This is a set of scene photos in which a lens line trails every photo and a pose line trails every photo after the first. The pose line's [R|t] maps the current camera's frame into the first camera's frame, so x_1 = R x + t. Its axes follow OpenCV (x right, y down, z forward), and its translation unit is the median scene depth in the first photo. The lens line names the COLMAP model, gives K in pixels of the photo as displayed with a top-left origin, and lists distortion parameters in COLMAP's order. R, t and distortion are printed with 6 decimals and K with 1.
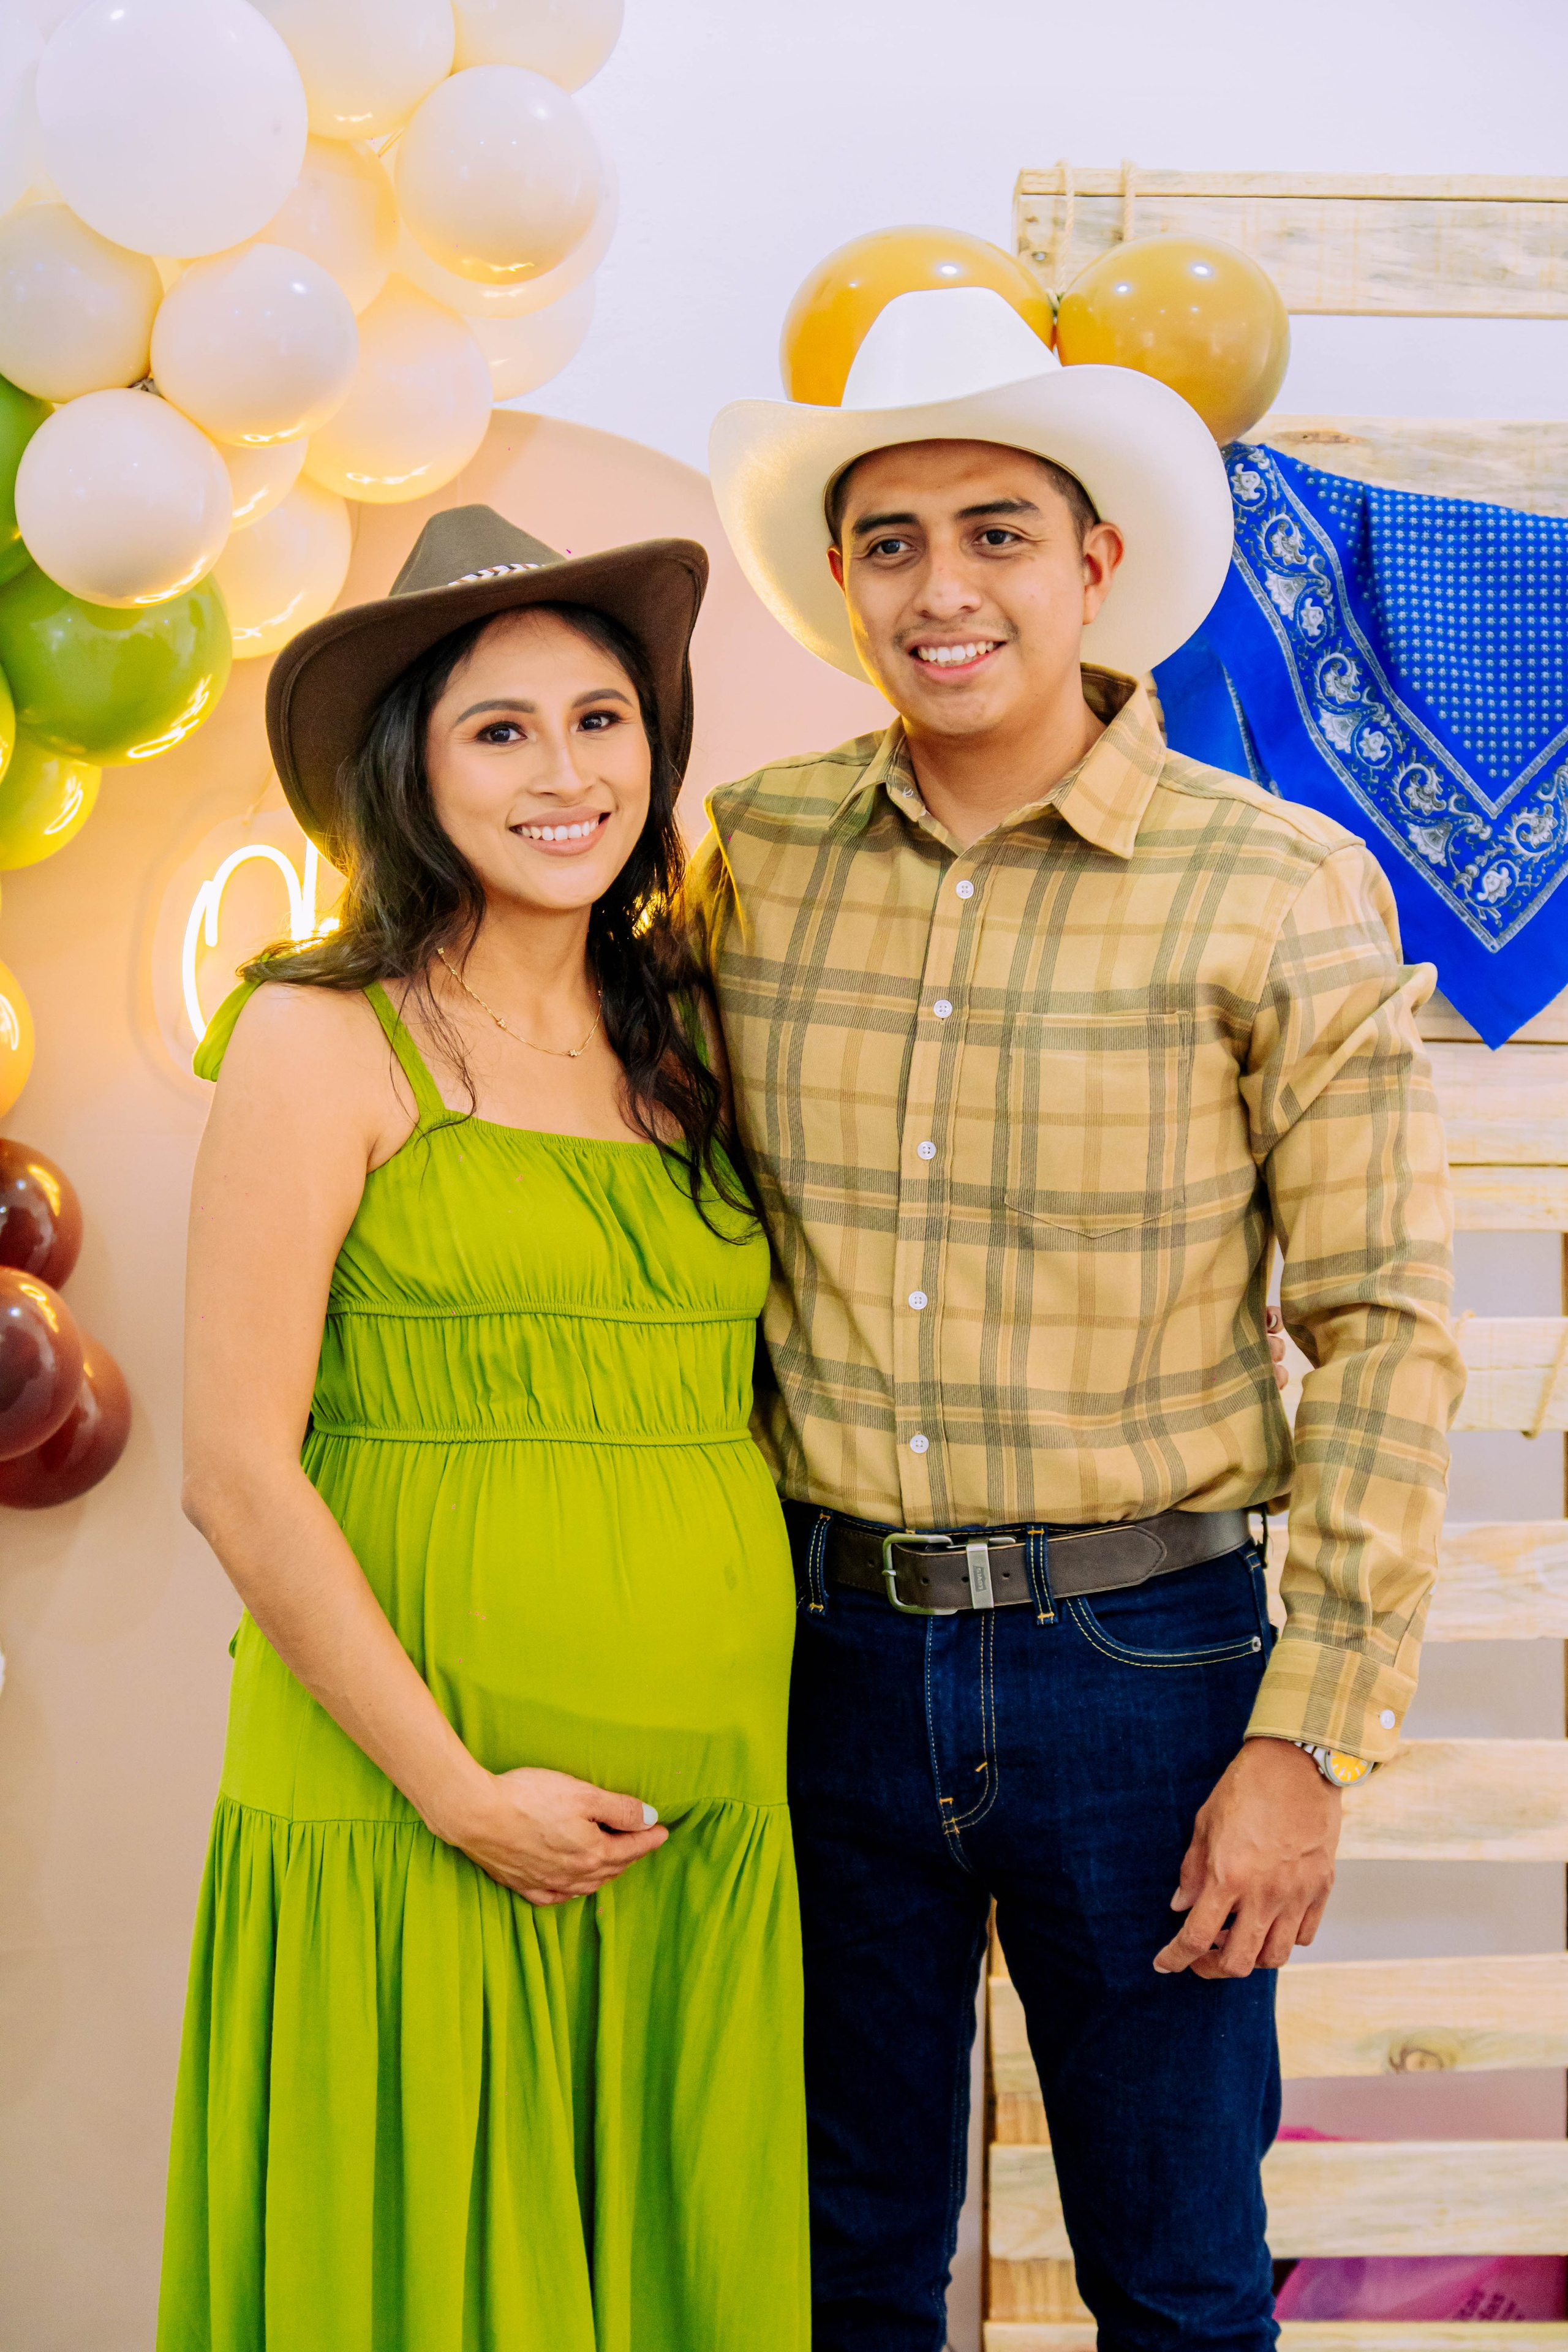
lens RADIAL K [[3781.2, 0, 772.9], [0, 3781.2, 1223.9], [0, 0, 1]] dist [0.017163, 0.000000]
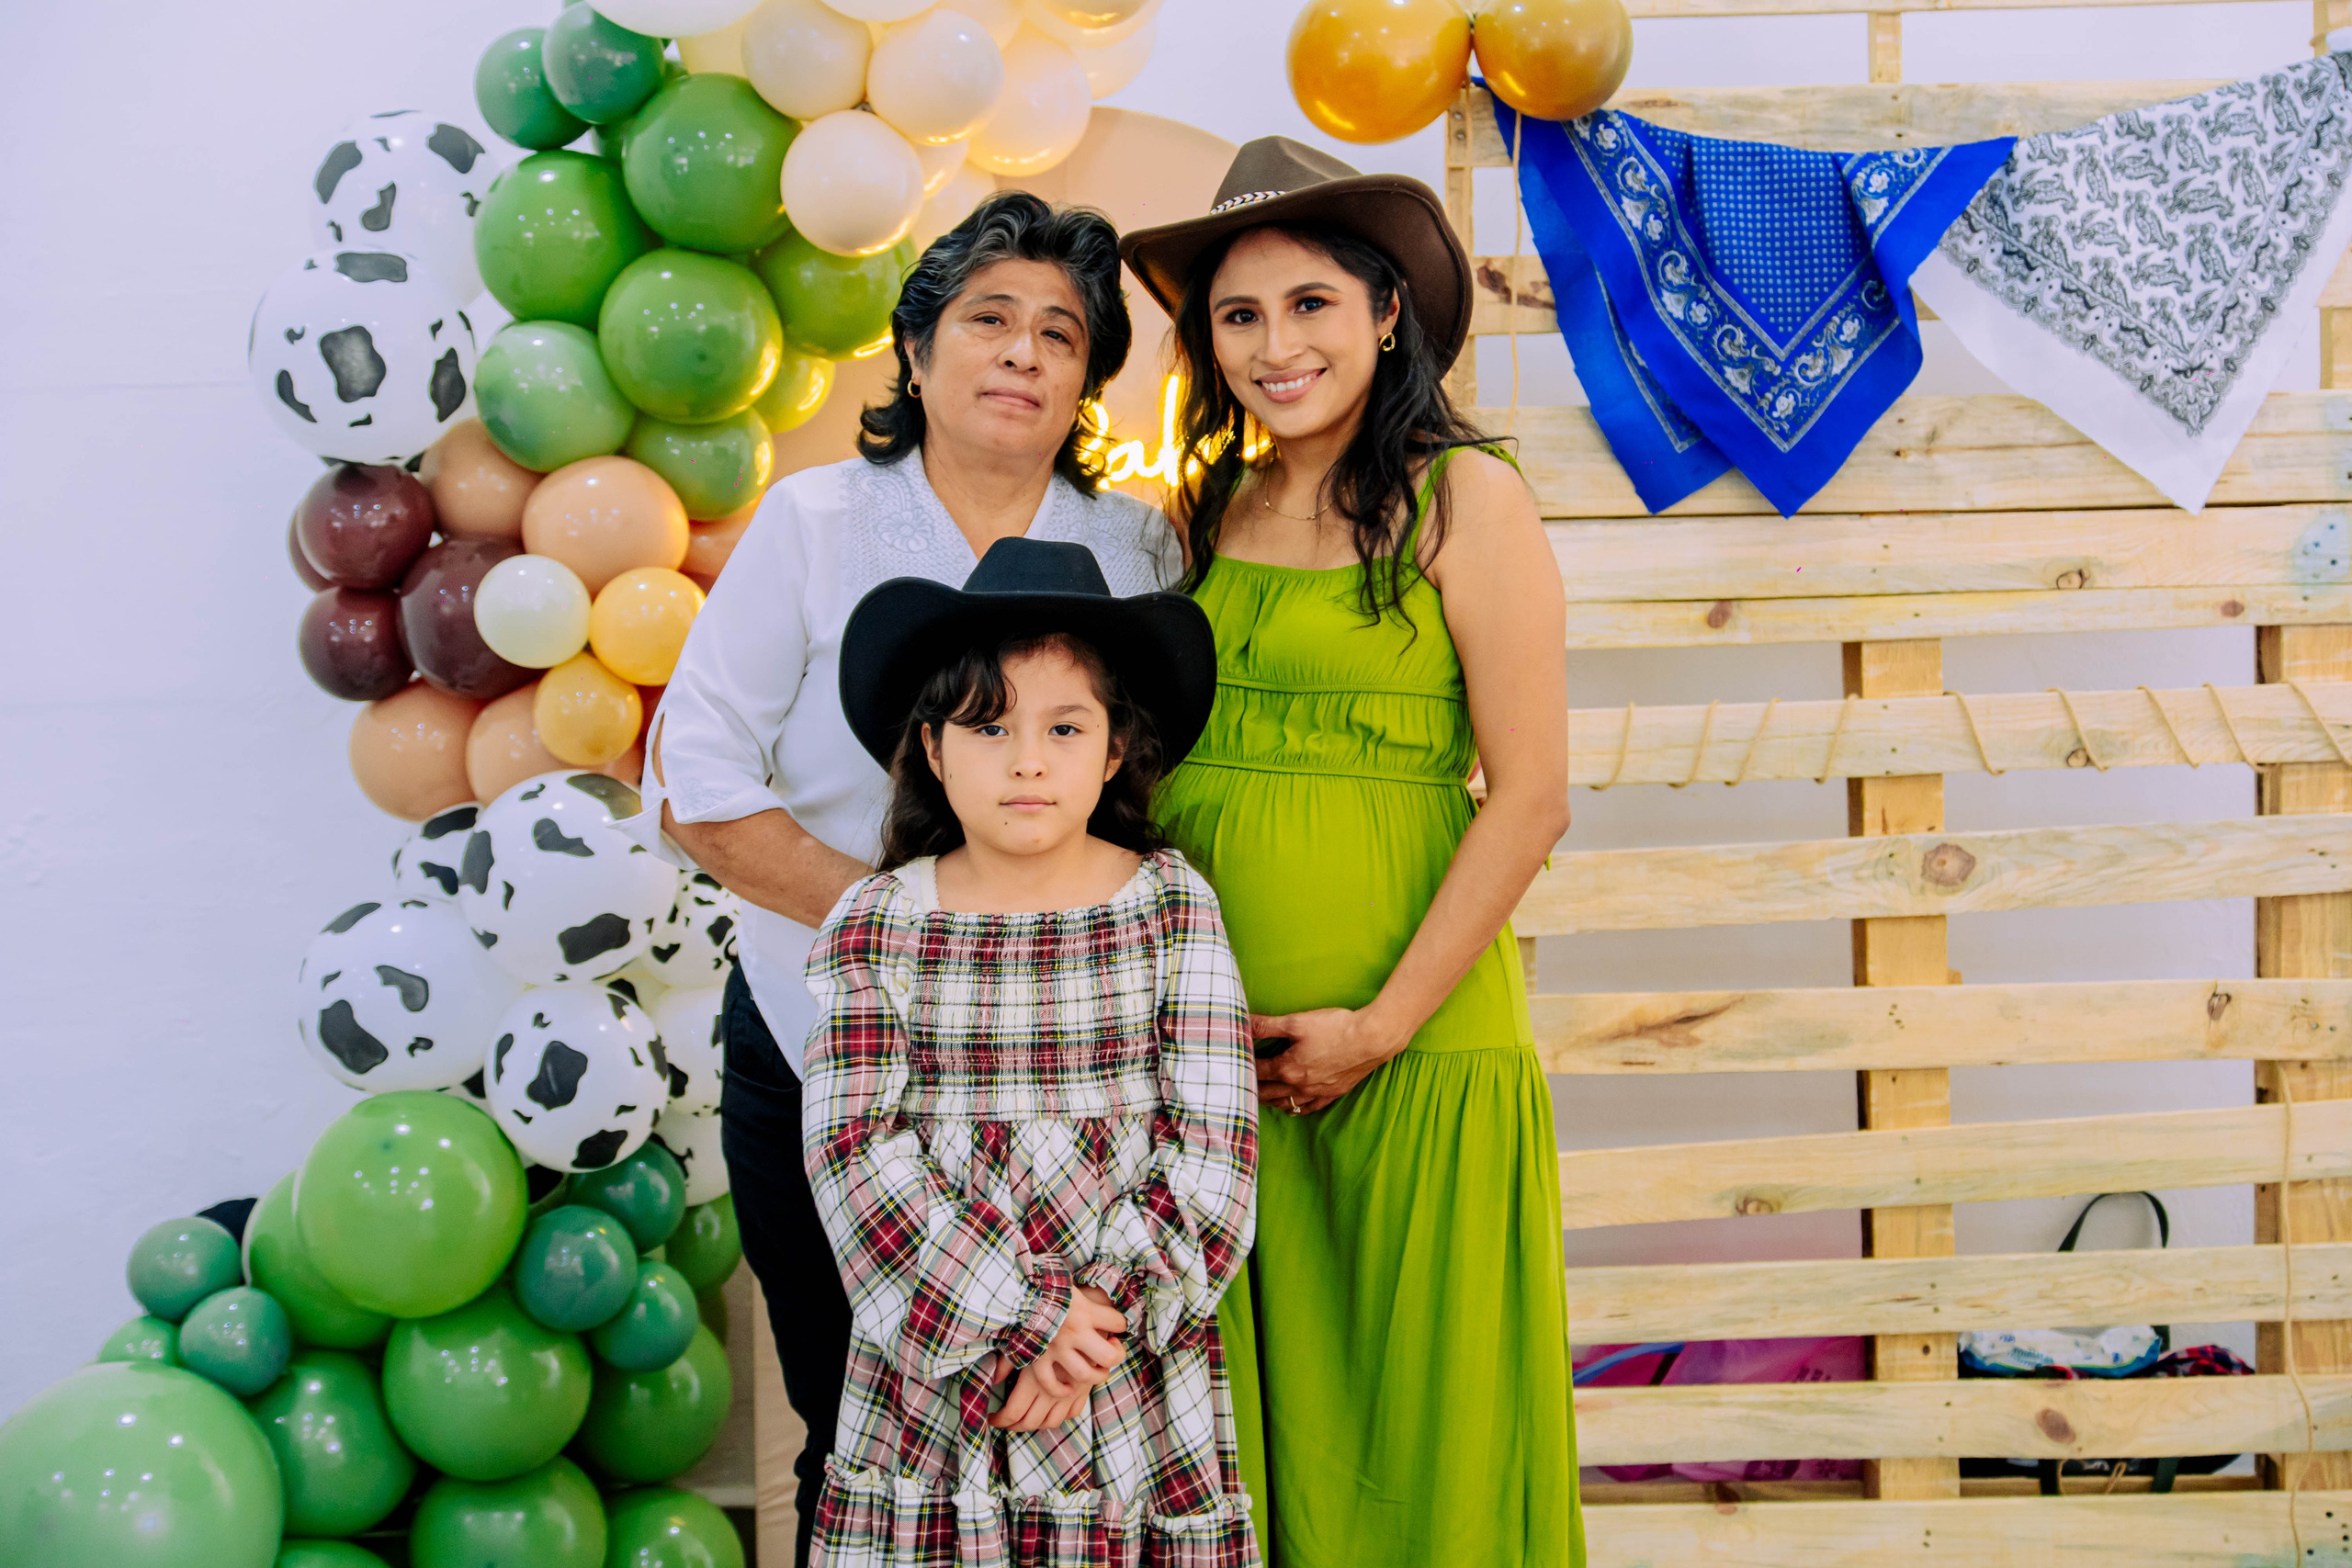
lens RADIAL K [[3079.2, 0, 1174.1], [0, 3079.2, 788.8], [0, 0, 1]] dist [0.026884, 0.000000]
pose [[0.998729, -0.032769, -0.038290, -0.004561], [0.033893, 0.999002, 0.029086, 0.015683], [0.037299, -0.030347, 0.998843, -0.205680]]
